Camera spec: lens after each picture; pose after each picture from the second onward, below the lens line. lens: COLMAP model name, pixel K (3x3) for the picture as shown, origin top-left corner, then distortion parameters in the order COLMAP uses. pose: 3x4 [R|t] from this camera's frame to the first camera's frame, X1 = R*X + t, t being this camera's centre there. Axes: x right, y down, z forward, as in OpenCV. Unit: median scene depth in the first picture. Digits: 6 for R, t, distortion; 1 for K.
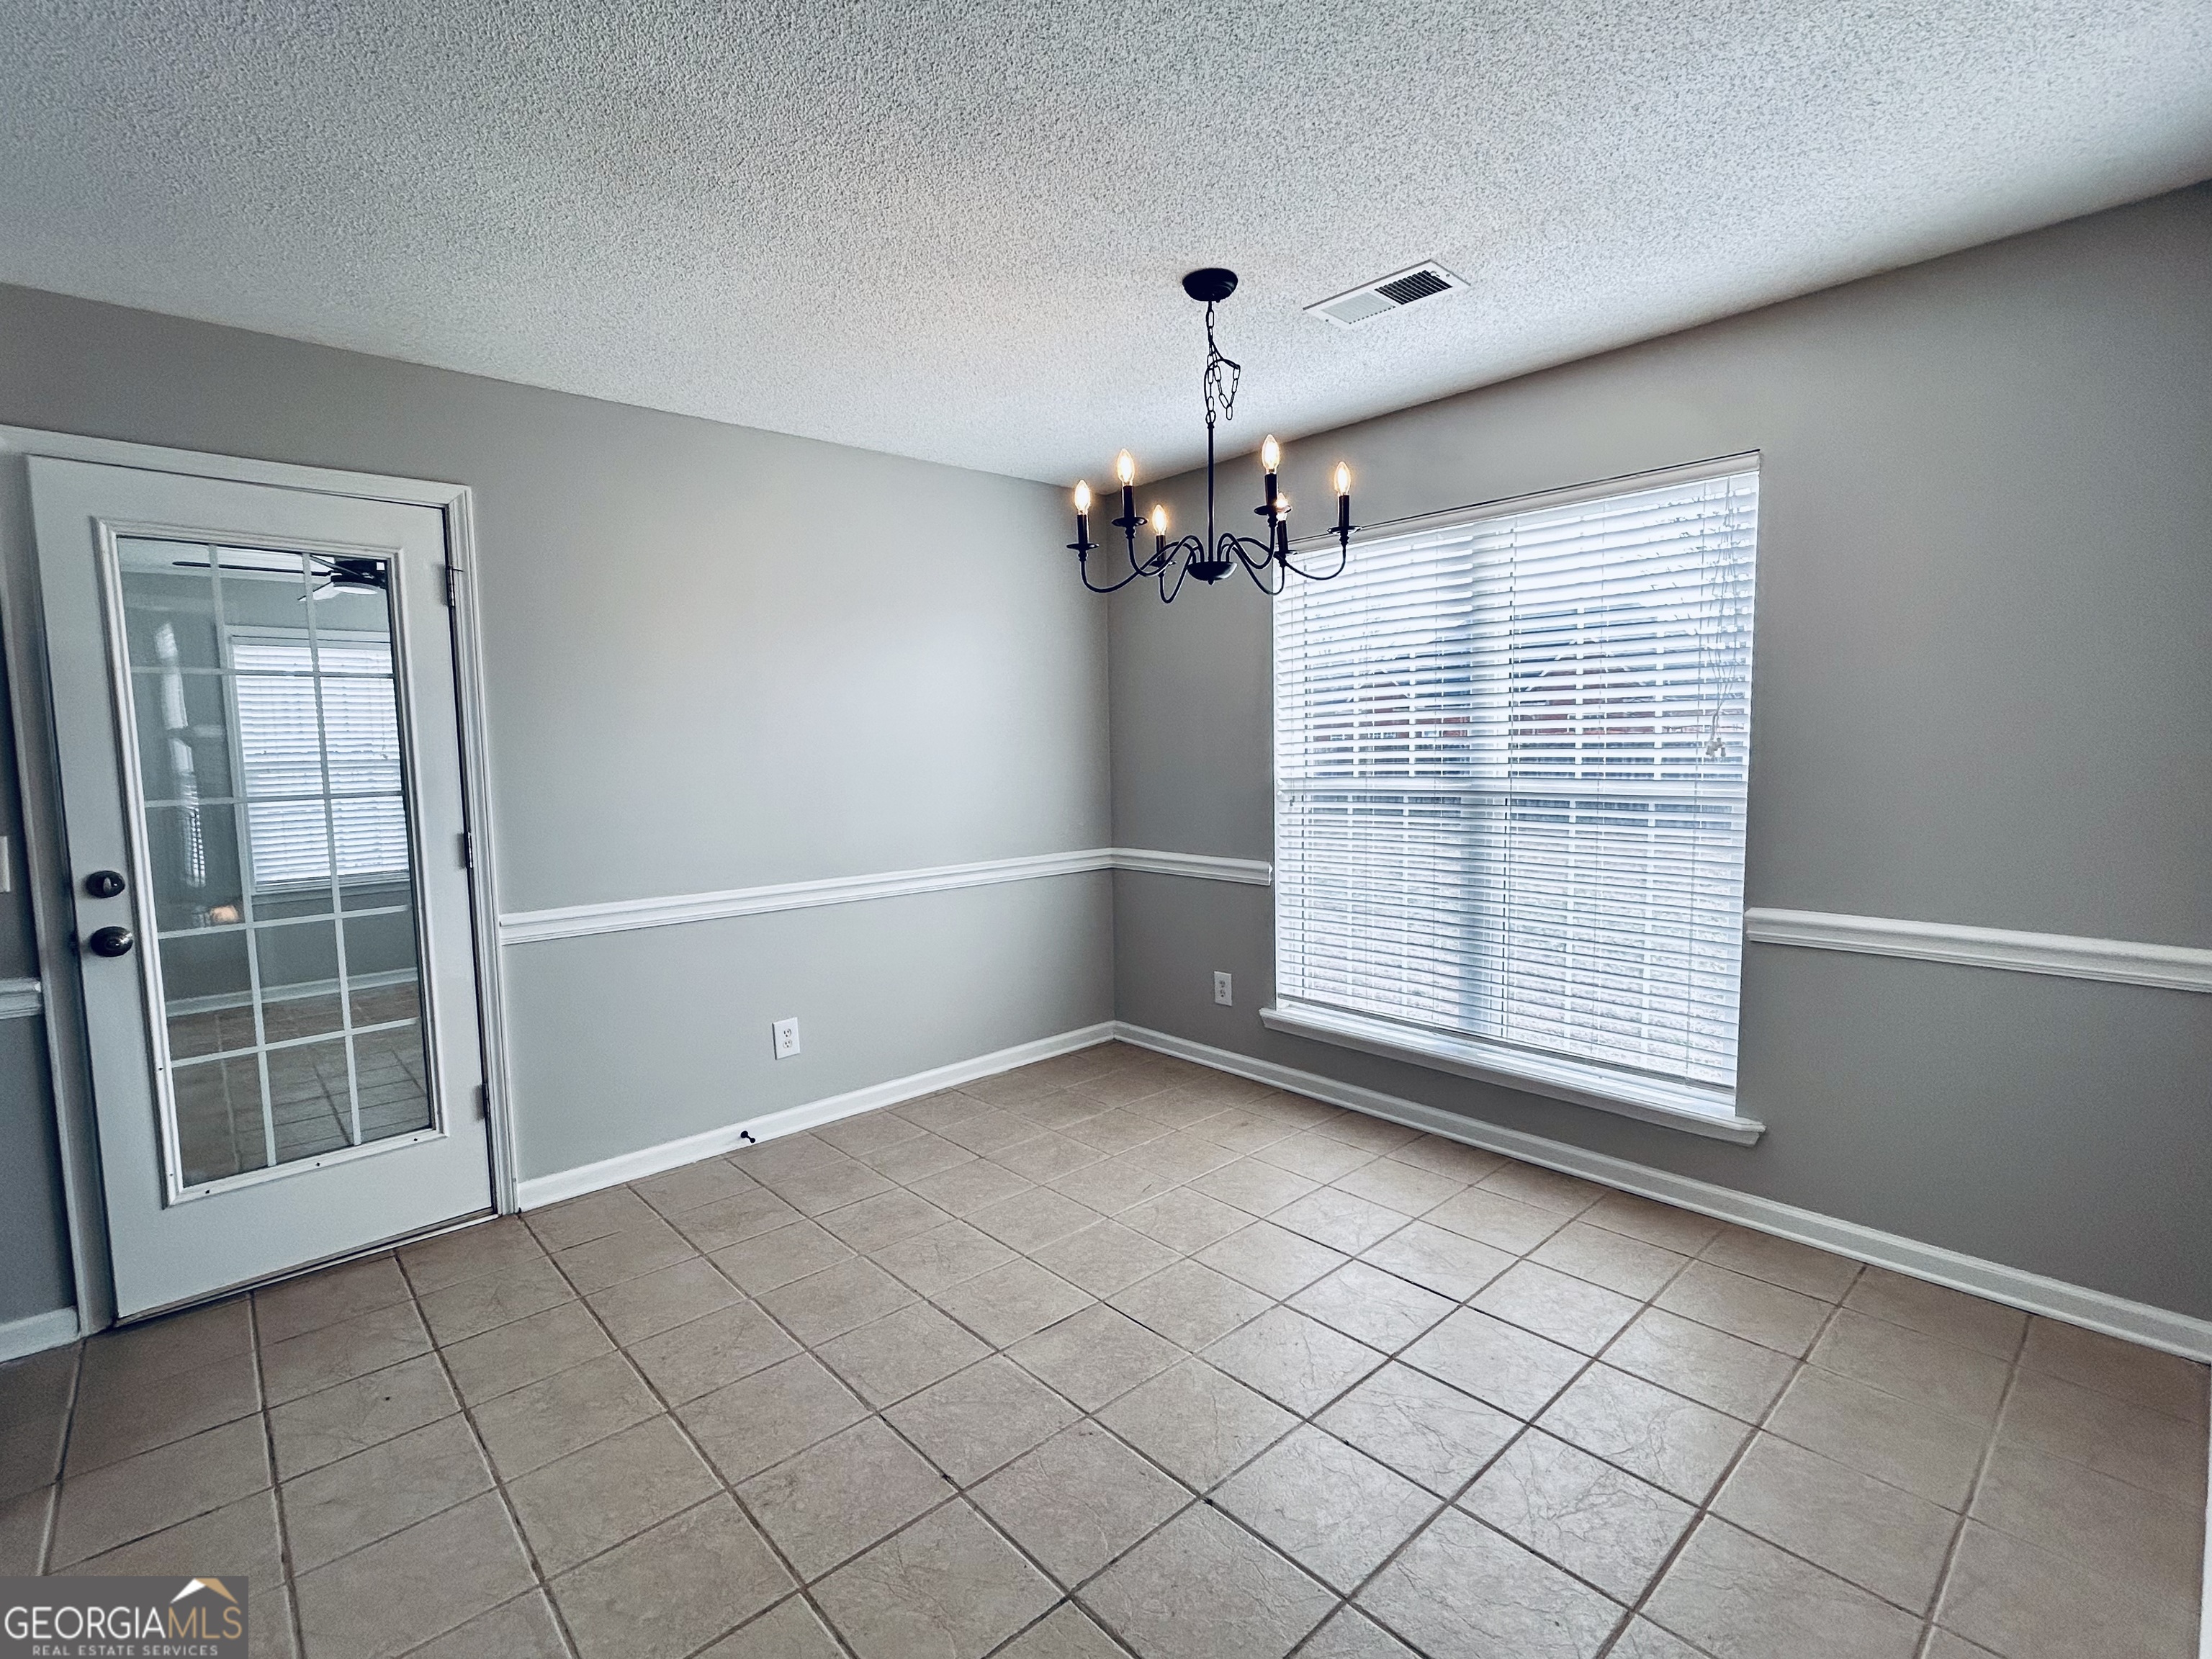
lens RADIAL K [[999.2, 0, 1103.0], [0, 999.2, 818.3], [0, 0, 1]] dist [-0.009758, 0.000793]
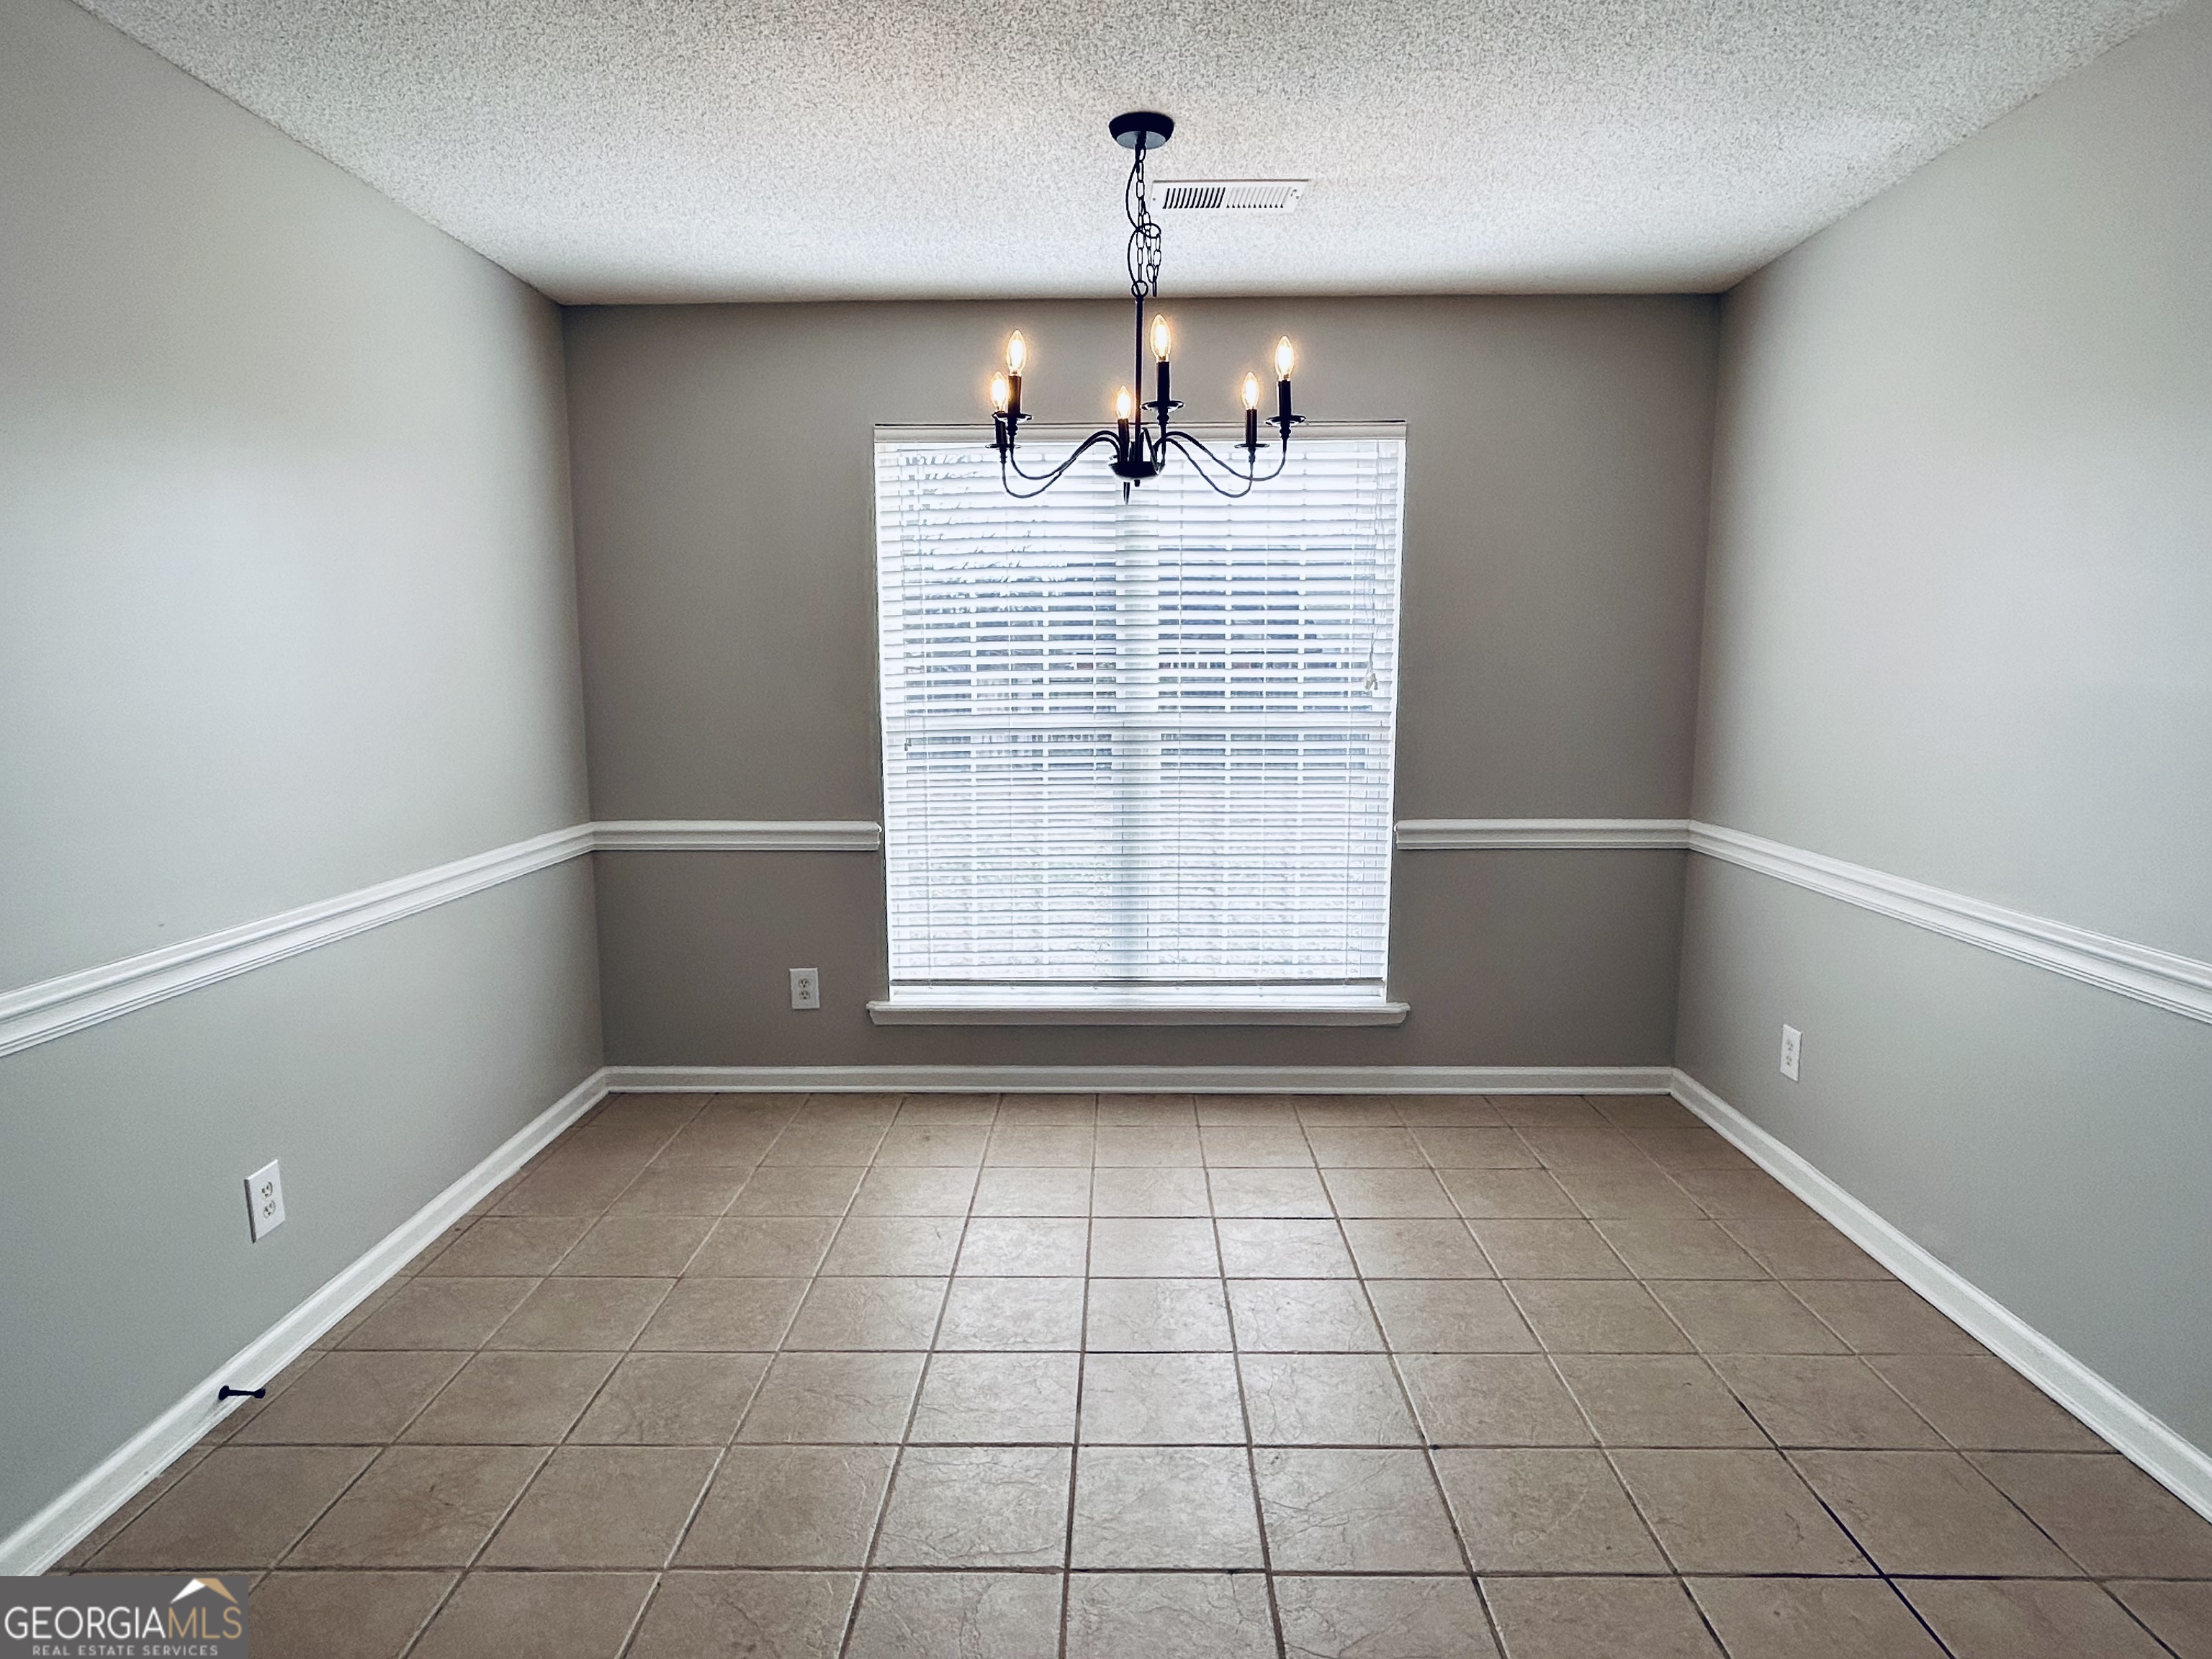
lens RADIAL K [[1223.9, 0, 1105.1], [0, 1223.9, 827.7], [0, 0, 1]] dist [-0.000925, -0.002658]
pose [[0.690062, -0.077912, 0.719544, -0.482036], [0.044559, 0.996876, 0.065208, -0.008425], [-0.722377, -0.012935, 0.691379, 0.206349]]
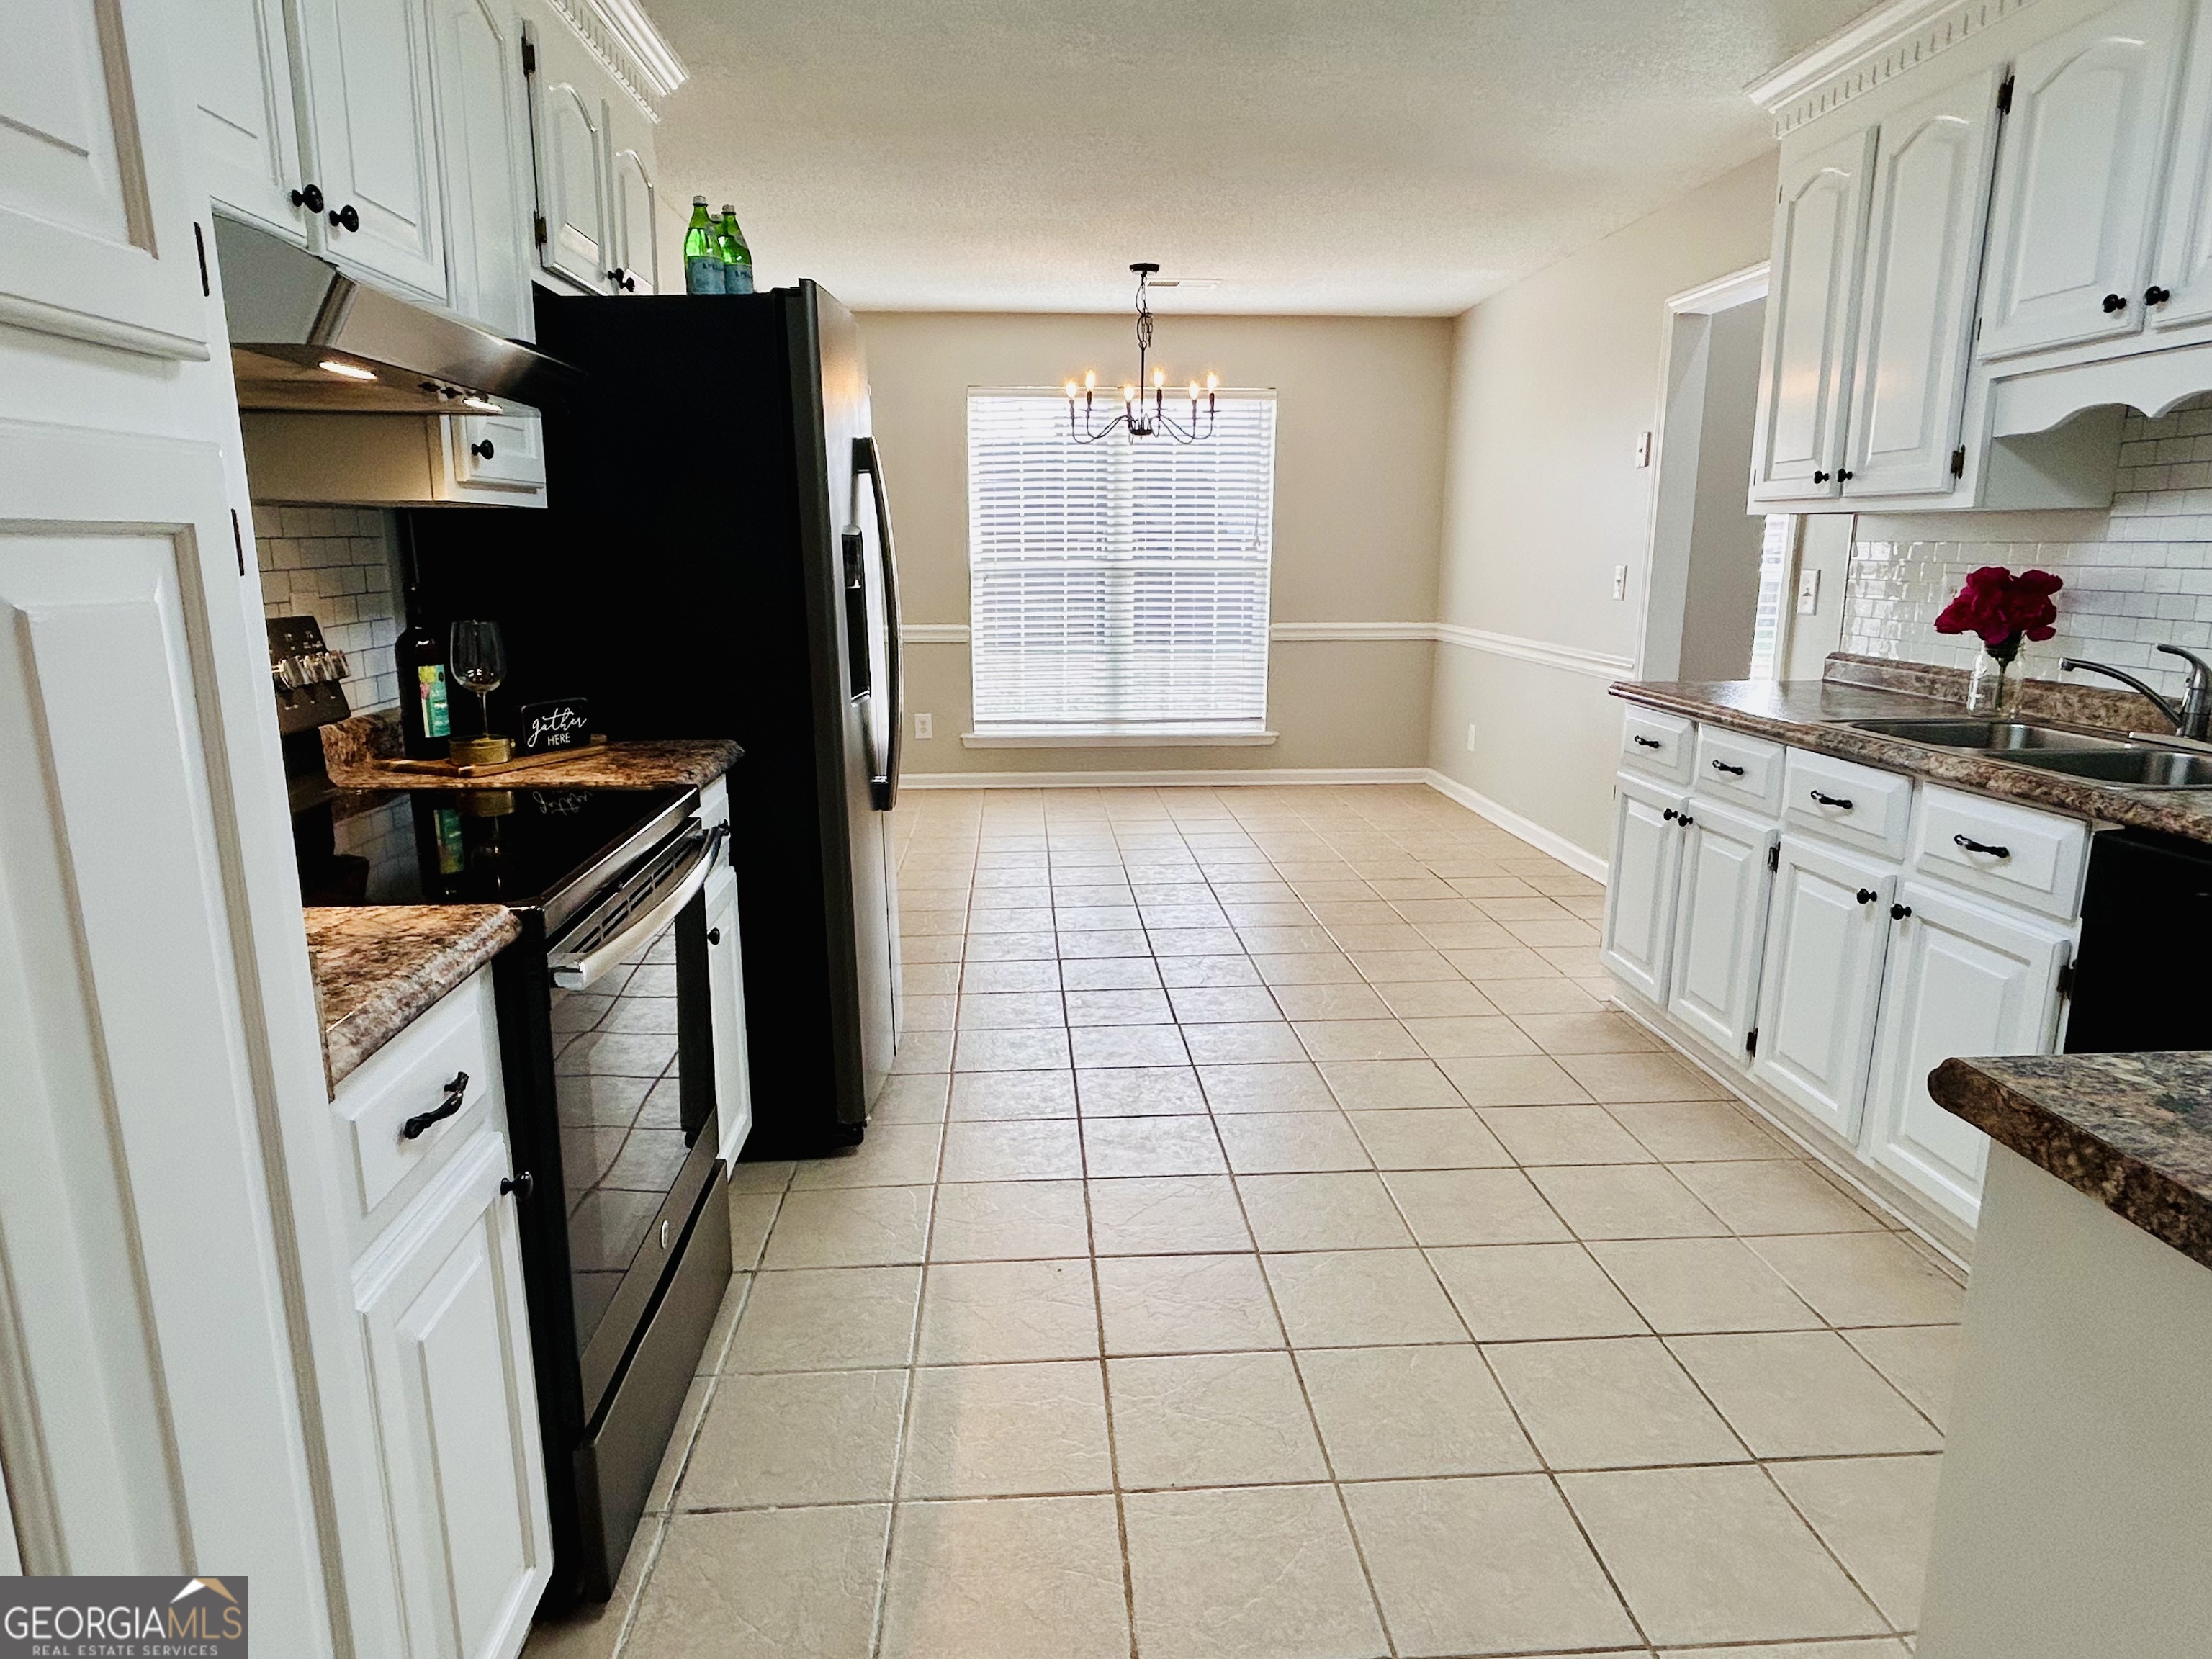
lens RADIAL K [[1294.8, 0, 1101.5], [0, 1294.8, 830.0], [0, 0, 1]] dist [0.002908, 0.000189]
pose [[0.629886, -0.147073, 0.762636, -1.275667], [0.045971, 0.987246, 0.152421, 0.068990], [-0.775326, -0.060949, 0.628613, -0.315153]]
